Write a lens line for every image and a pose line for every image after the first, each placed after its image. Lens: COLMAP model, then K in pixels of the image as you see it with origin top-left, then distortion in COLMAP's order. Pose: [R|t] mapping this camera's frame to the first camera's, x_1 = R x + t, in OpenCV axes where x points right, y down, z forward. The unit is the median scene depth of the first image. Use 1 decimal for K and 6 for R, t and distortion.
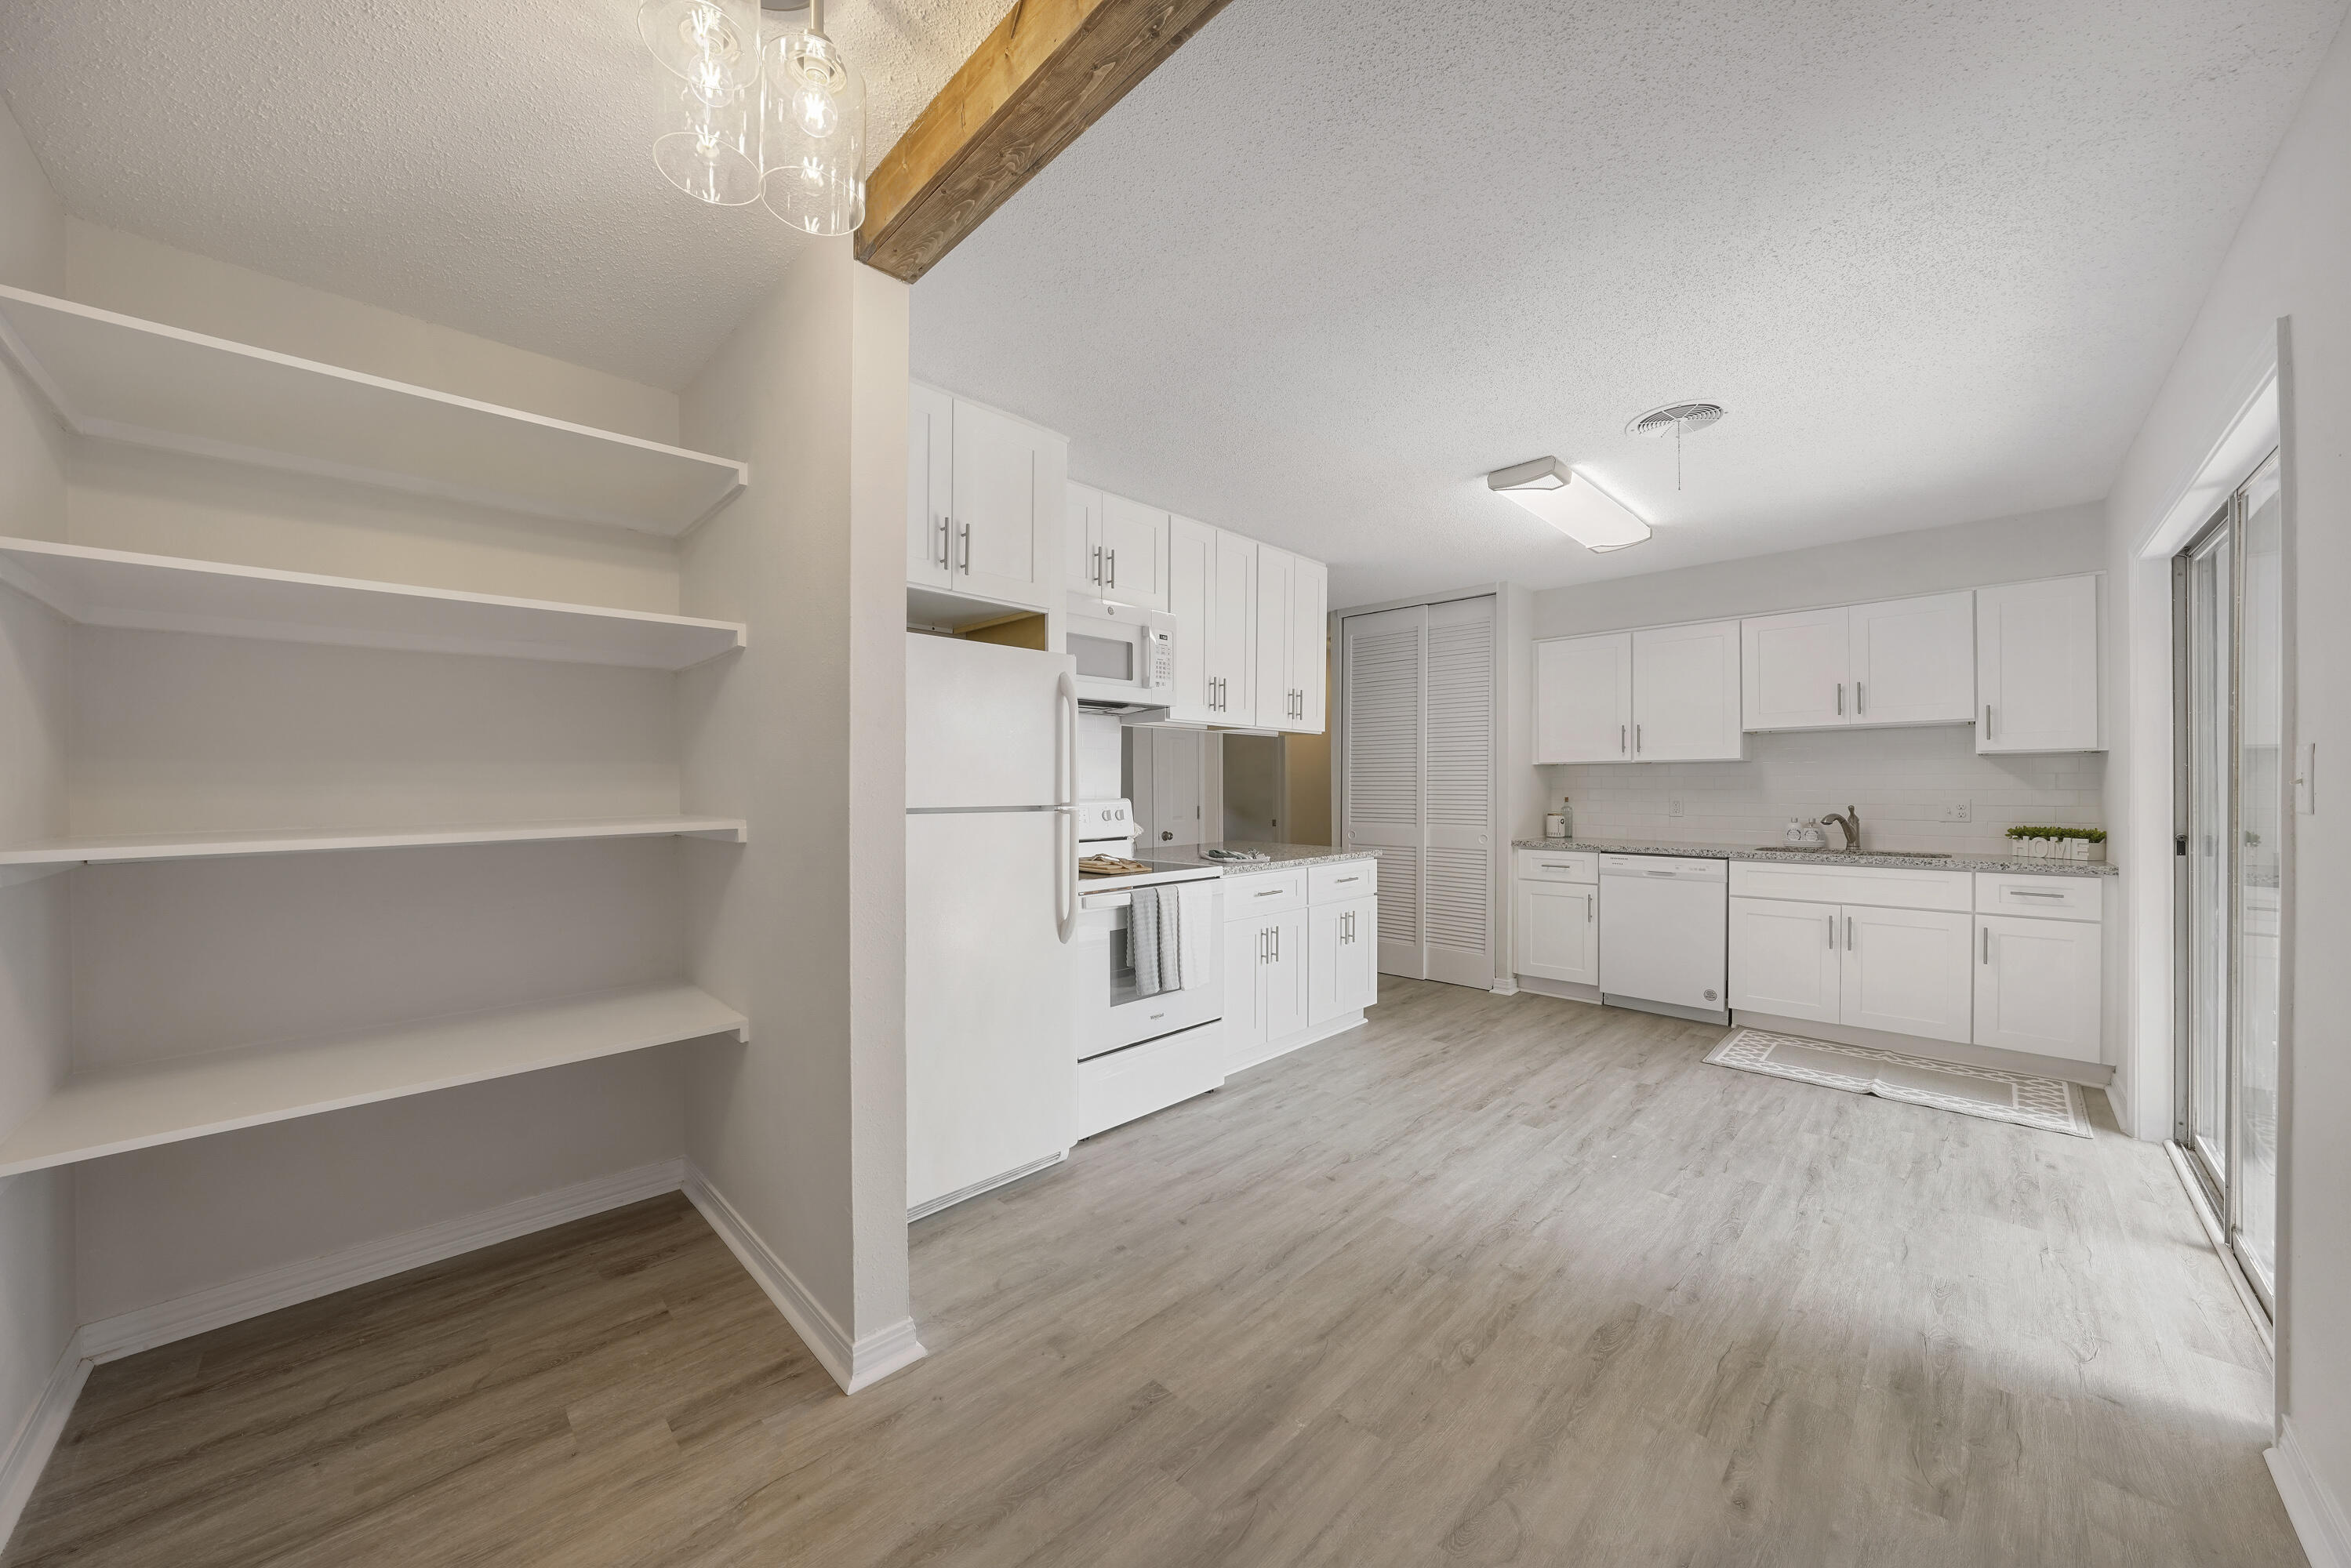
lens RADIAL K [[847.7, 0, 1148.9], [0, 847.7, 796.6], [0, 0, 1]] dist [-0.022065, 0.003828]
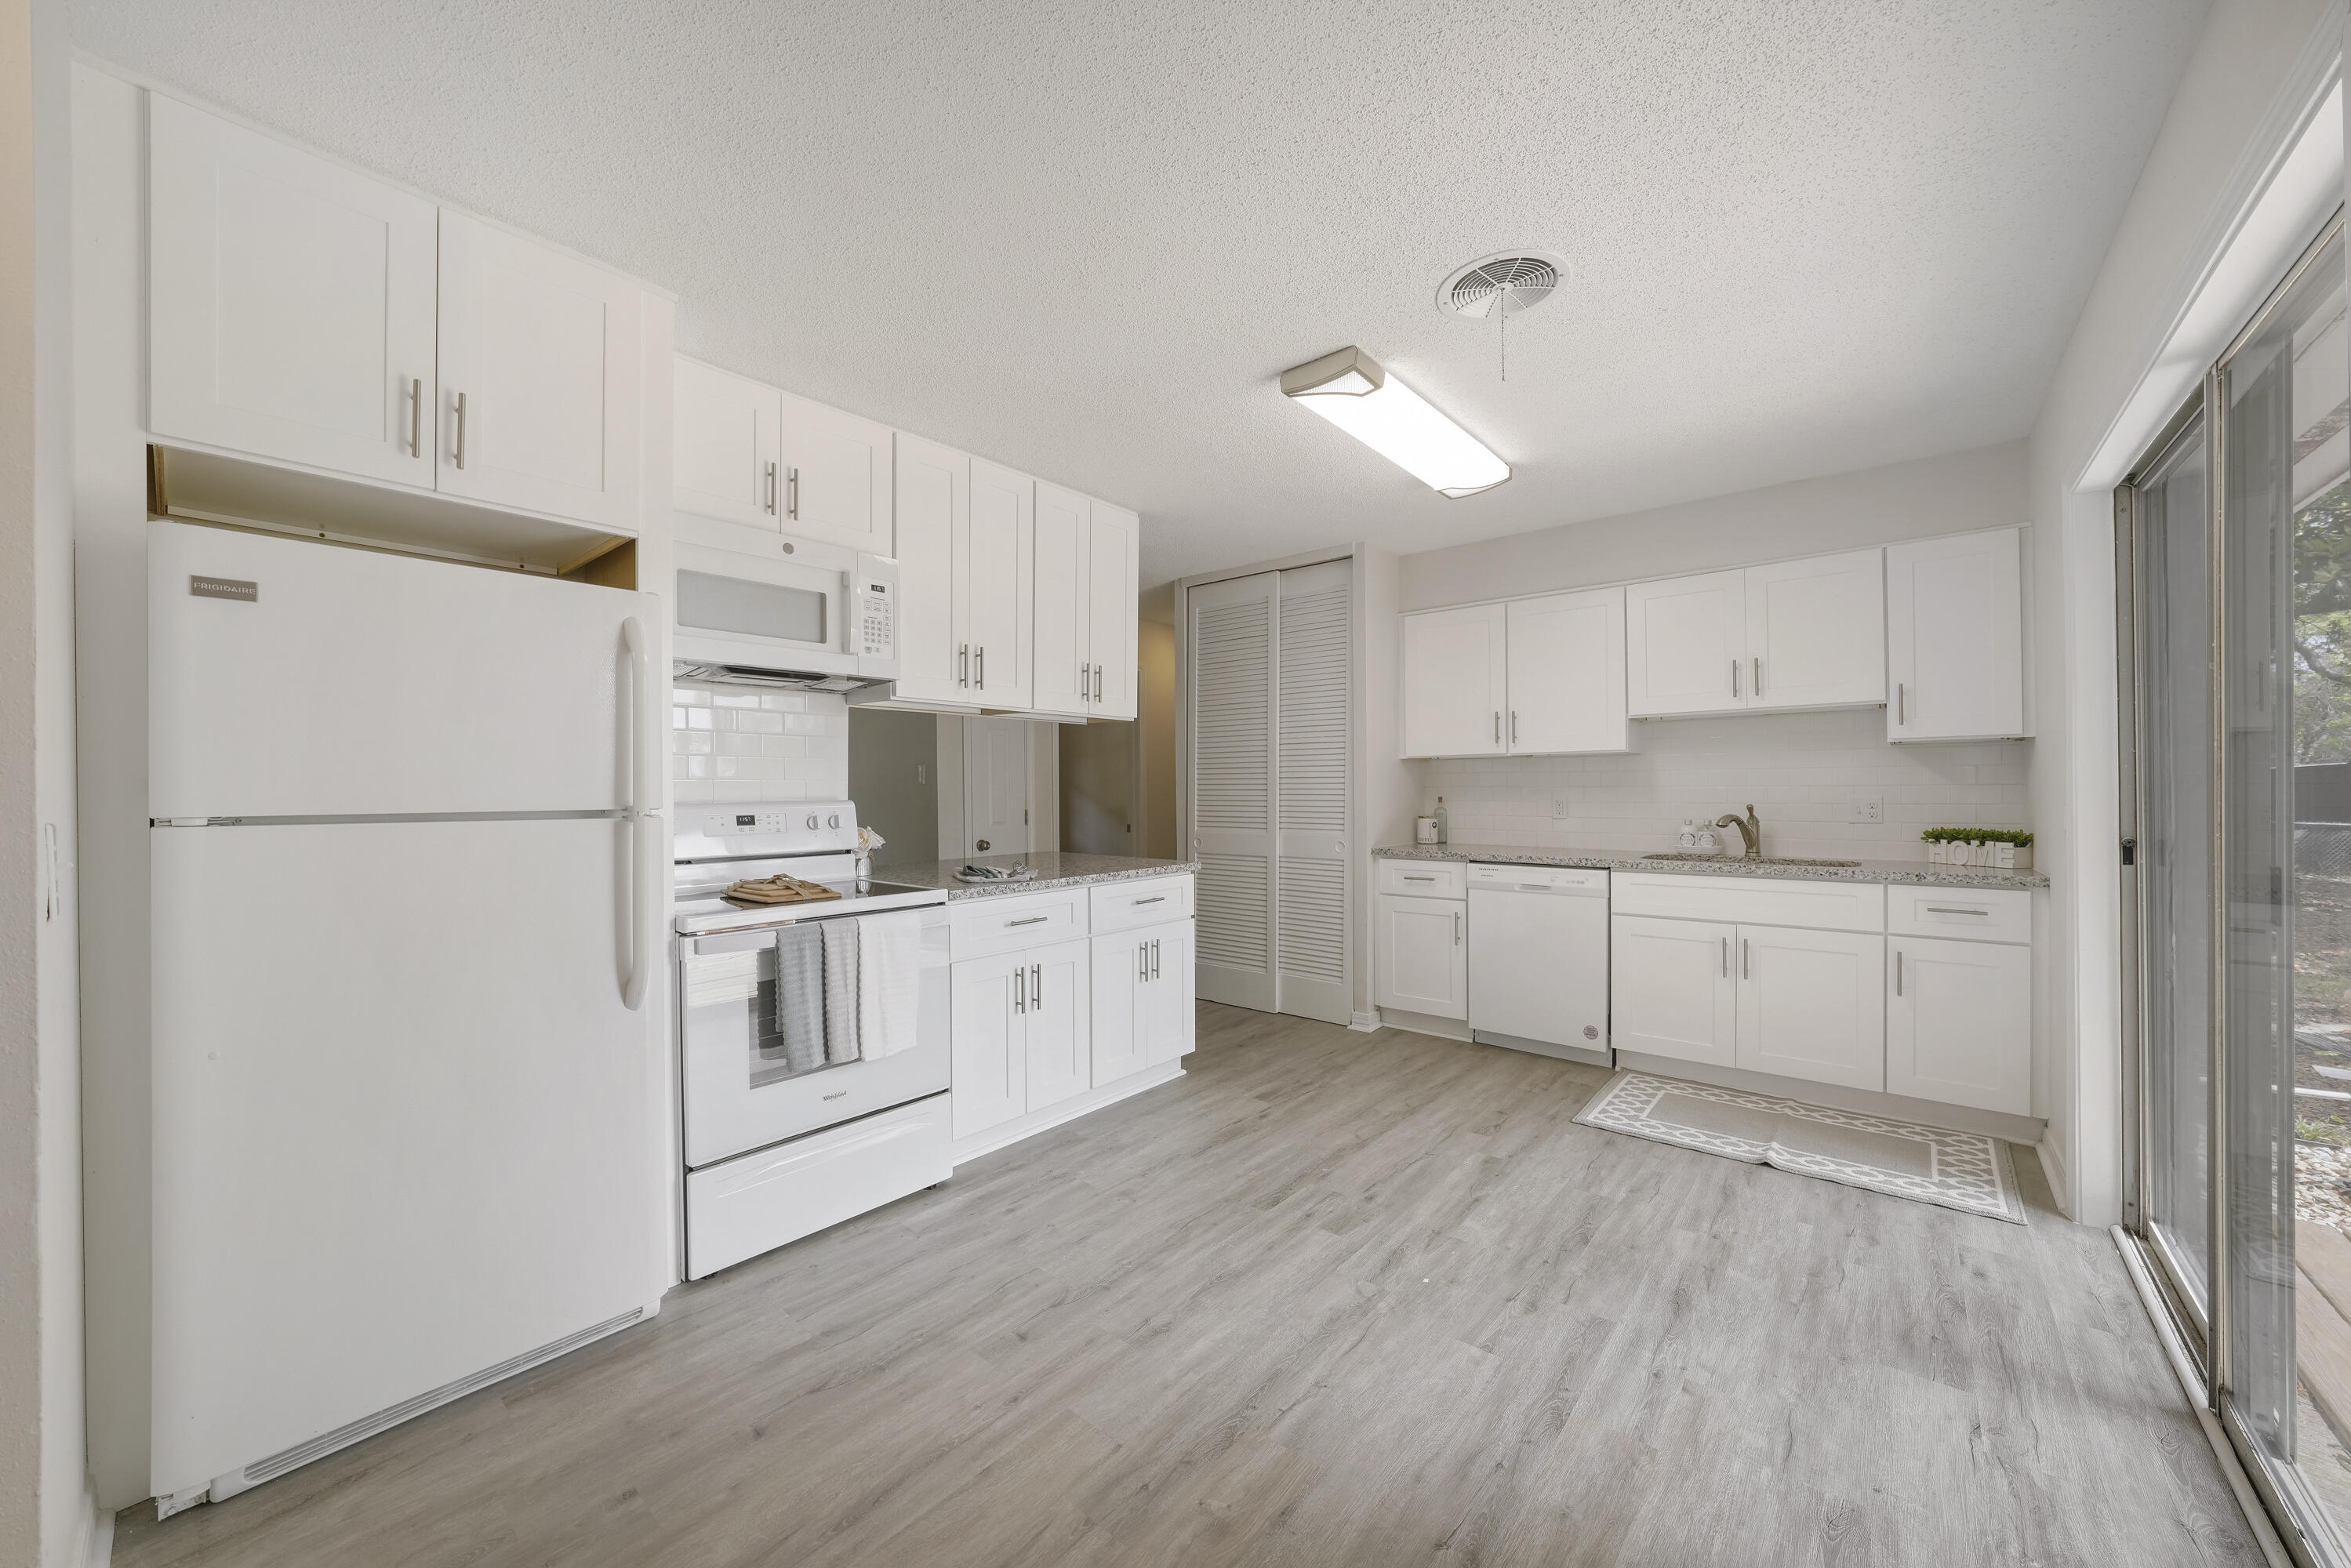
lens RADIAL K [[847.7, 0, 1175.0], [0, 847.7, 798.5], [0, 0, 1]] dist [-0.022065, 0.003828]
pose [[0.997396, -0.005099, 0.071934, 0.262421], [0.005280, 0.999983, -0.002320, 0.004275], [-0.071921, 0.002694, 0.997407, 0.256088]]
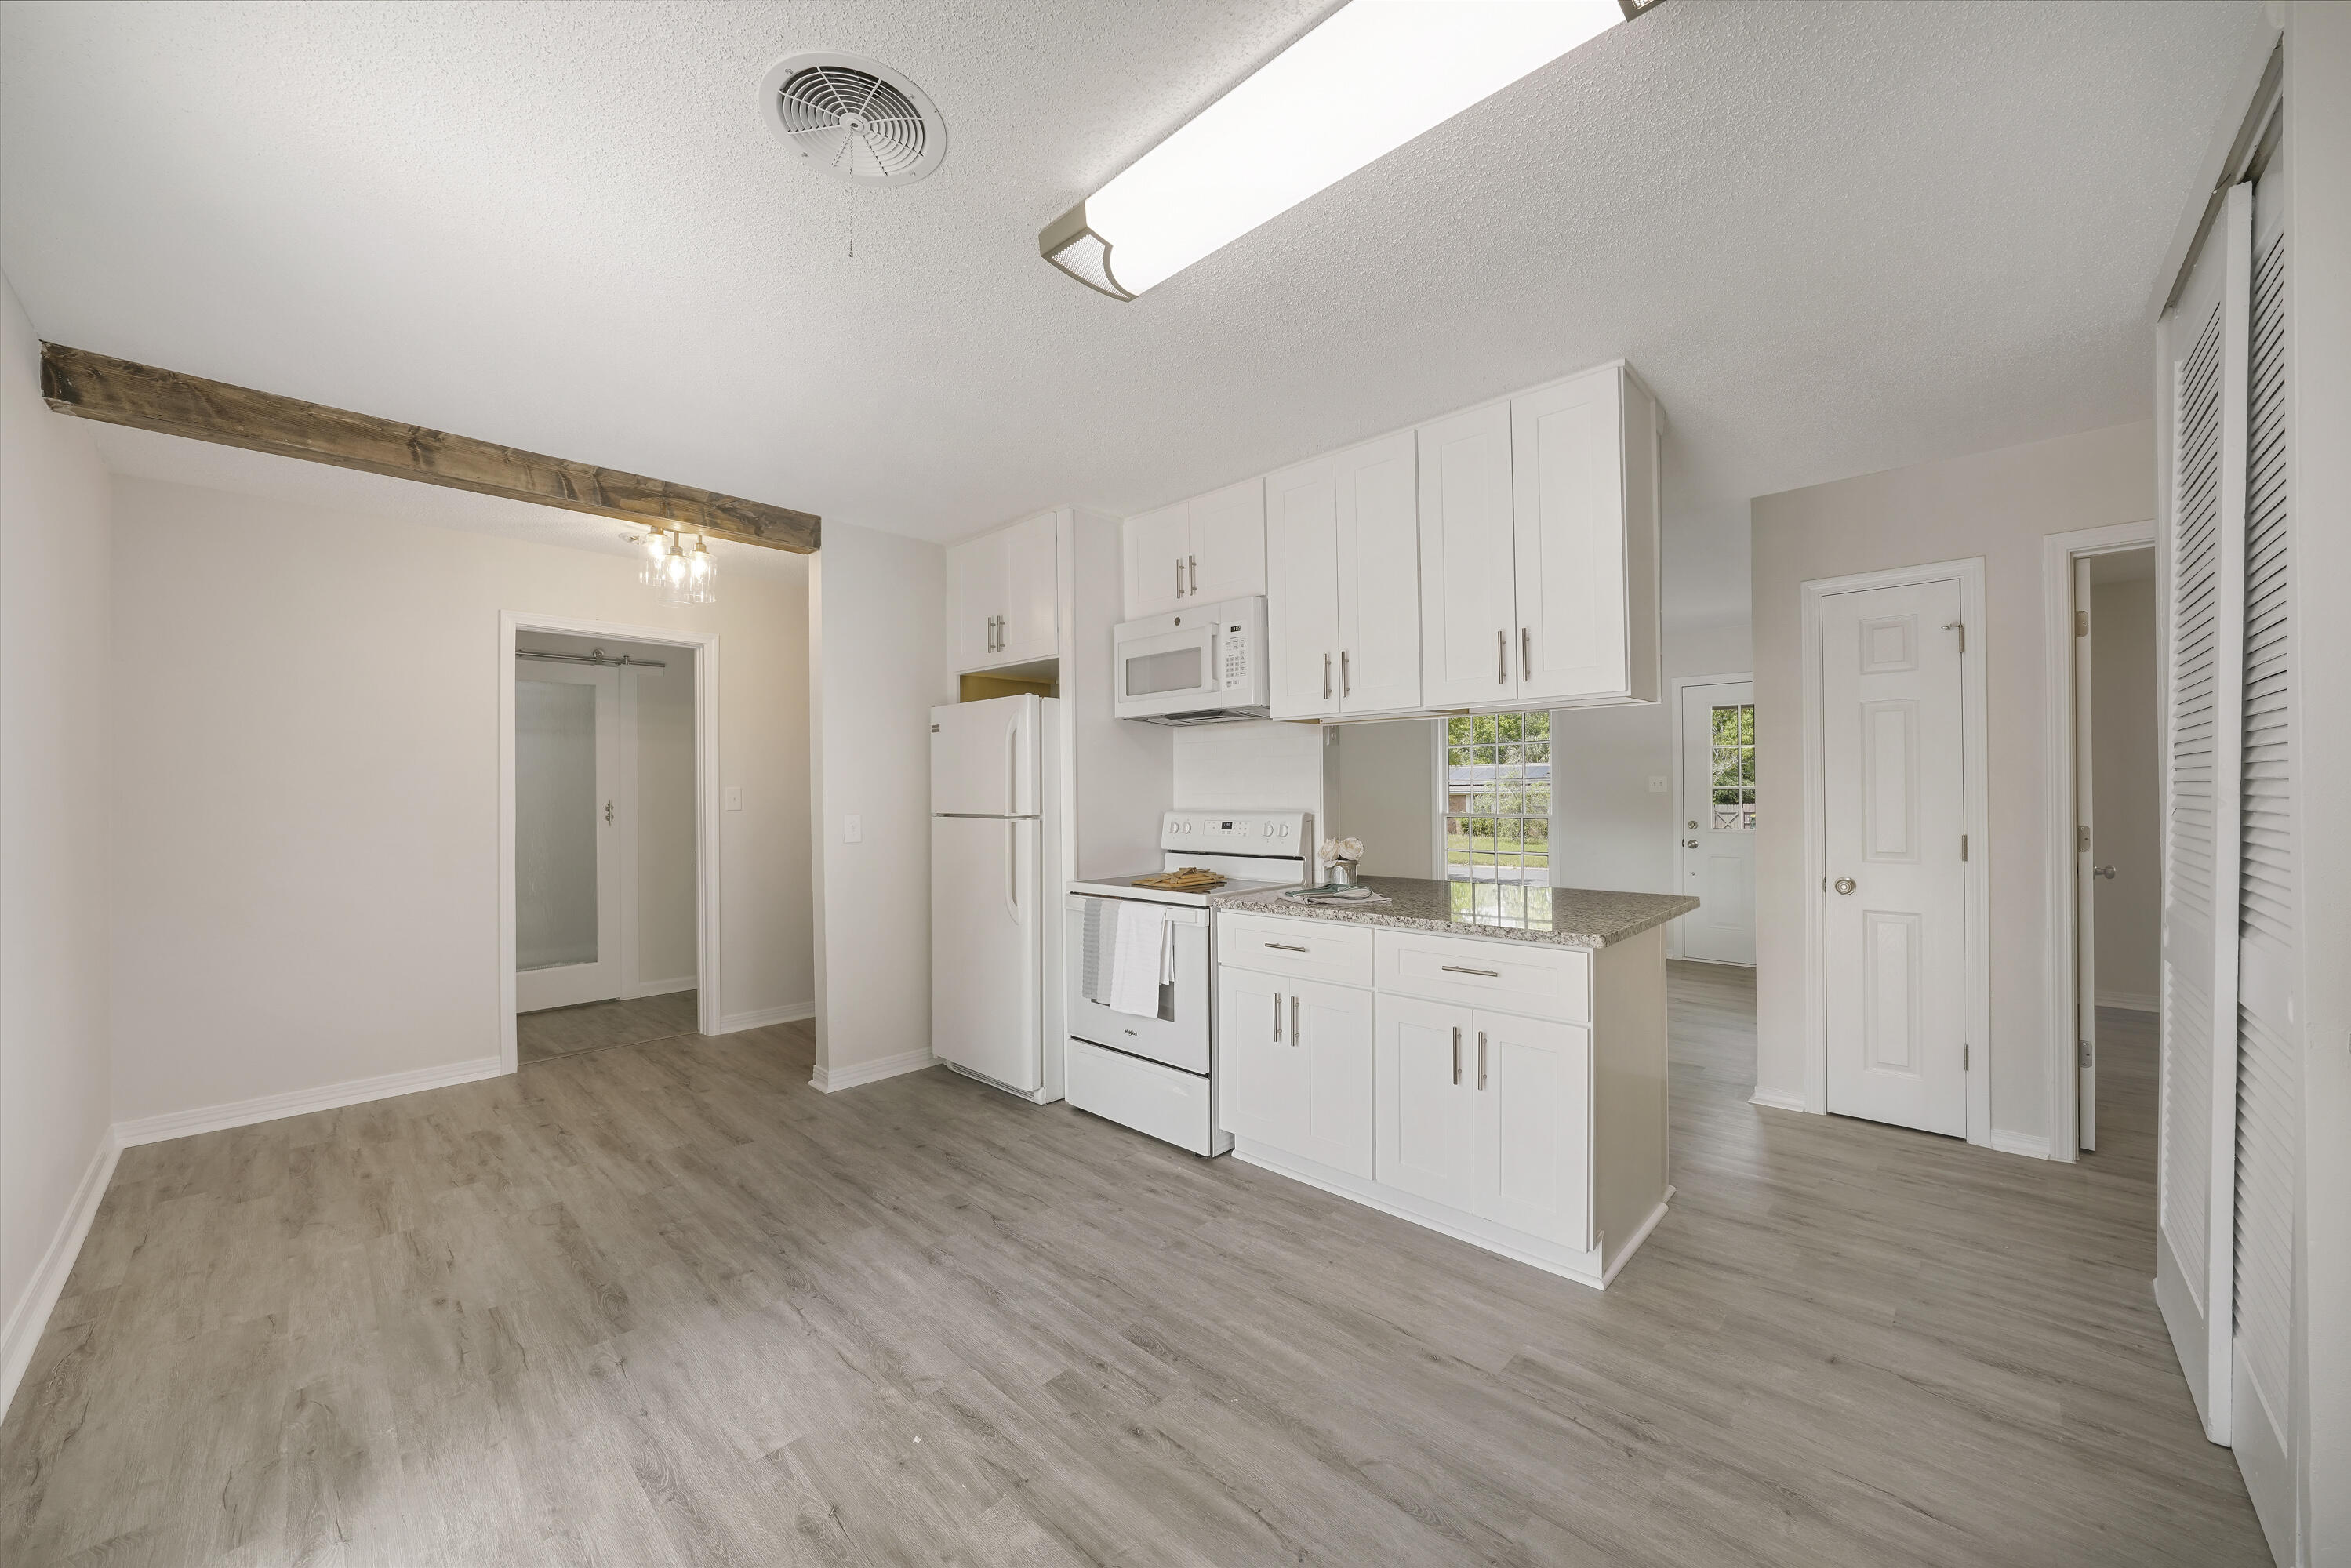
lens RADIAL K [[847.7, 0, 1162.4], [0, 847.7, 803.9], [0, 0, 1]] dist [-0.022065, 0.003828]
pose [[0.028444, 0.013260, -0.999507, 1.058485], [-0.009368, 0.999872, 0.012999, -0.022670], [0.999551, 0.008994, 0.028565, 1.070782]]
